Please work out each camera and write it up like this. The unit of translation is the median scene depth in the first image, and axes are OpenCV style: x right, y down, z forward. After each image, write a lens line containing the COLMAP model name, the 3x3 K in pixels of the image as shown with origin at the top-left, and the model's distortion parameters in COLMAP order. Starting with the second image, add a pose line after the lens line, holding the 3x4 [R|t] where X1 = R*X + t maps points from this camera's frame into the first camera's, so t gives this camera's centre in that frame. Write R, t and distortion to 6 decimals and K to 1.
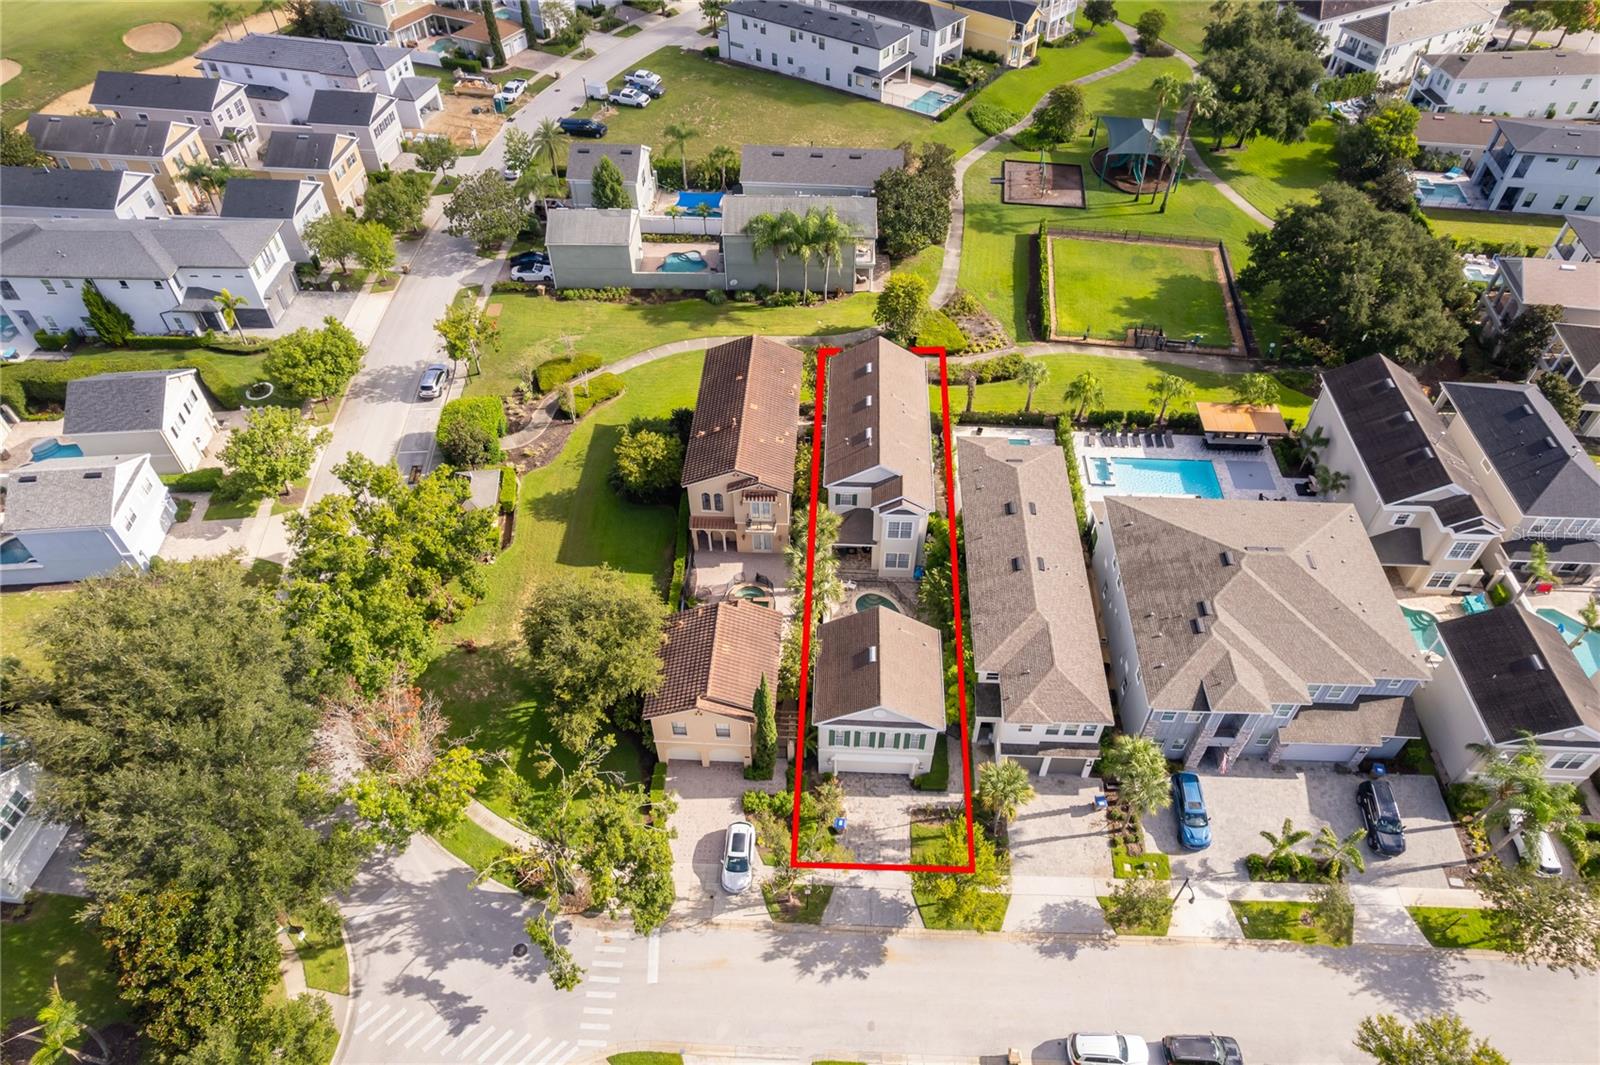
lens RADIAL K [[1020.2, 0, 800.0], [0, 1020.2, 532.5], [0, 0, 1]] dist [-0.045955, 0.001111]
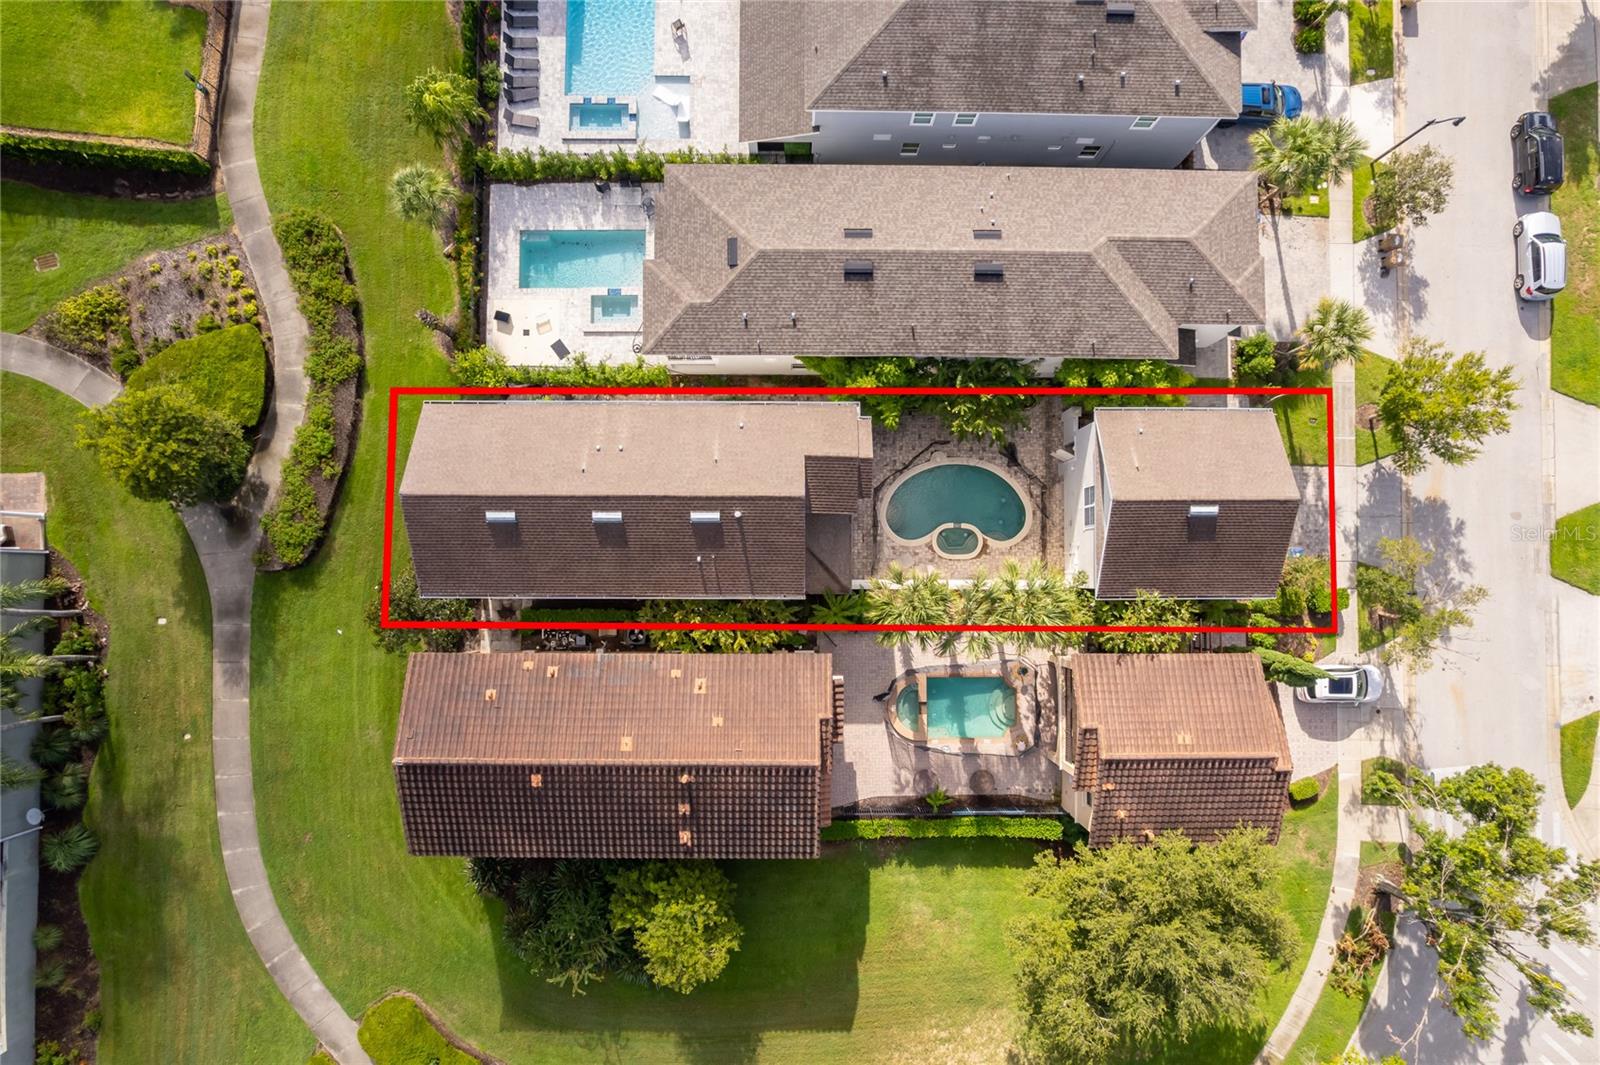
lens RADIAL K [[1021.8, 0, 800.0], [0, 1021.8, 532.5], [0, 0, 1]] dist [-0.070921, 0.066559]
pose [[-0.047942, -0.997809, 0.045597, 0.039630], [0.715902, -0.002491, 0.698196, -0.509790], [-0.696553, 0.066116, 0.714453, 0.707068]]
